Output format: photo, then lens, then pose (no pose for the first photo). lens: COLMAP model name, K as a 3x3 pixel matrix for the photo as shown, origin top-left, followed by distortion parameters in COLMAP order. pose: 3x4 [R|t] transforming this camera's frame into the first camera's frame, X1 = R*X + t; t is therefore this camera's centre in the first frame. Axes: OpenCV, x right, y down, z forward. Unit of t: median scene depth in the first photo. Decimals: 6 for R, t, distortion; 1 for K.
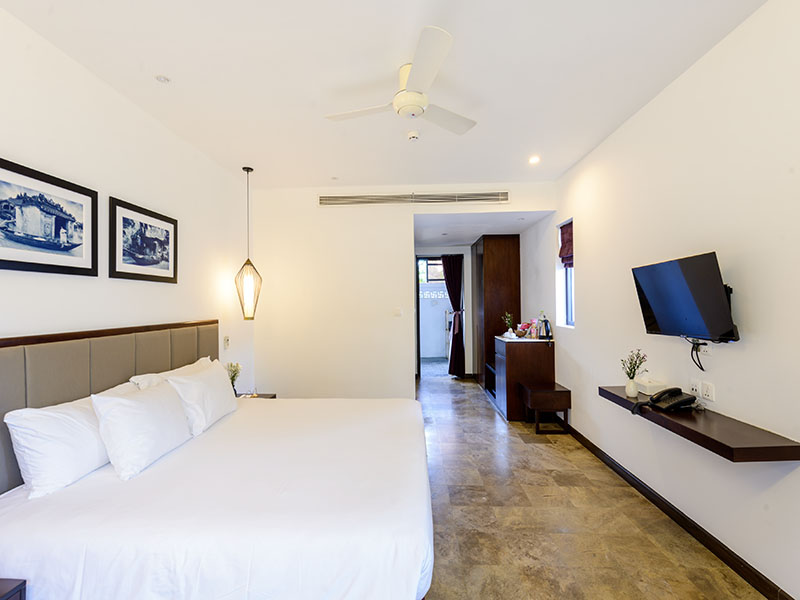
lens RADIAL K [[361.5, 0, 383.1], [0, 361.5, 305.7], [0, 0, 1]] dist [0.010655, -0.004733]
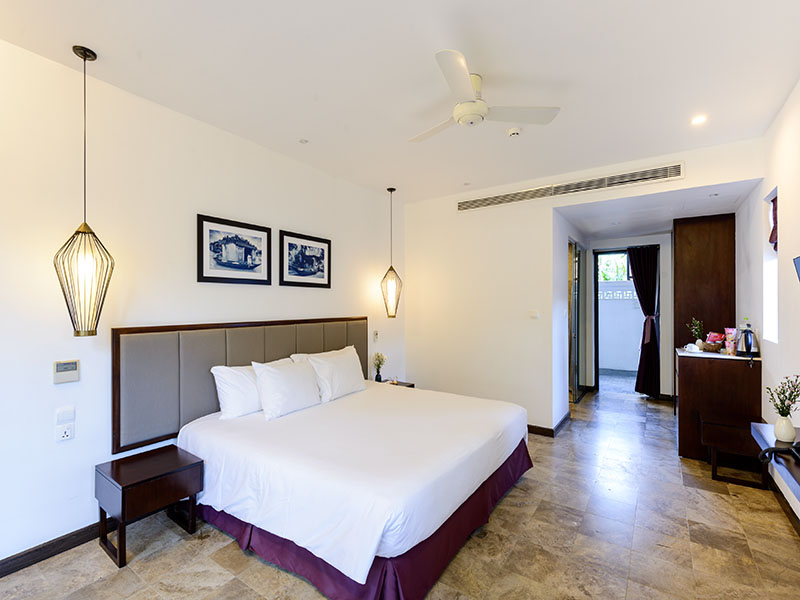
lens RADIAL K [[361.5, 0, 387.6], [0, 361.5, 311.9], [0, 0, 1]] dist [0.010655, -0.004733]
pose [[0.848211, 0.020360, -0.529267, 0.325537], [-0.012118, 0.999745, 0.019038, -0.003695], [0.529519, -0.009735, 0.848242, -0.004839]]
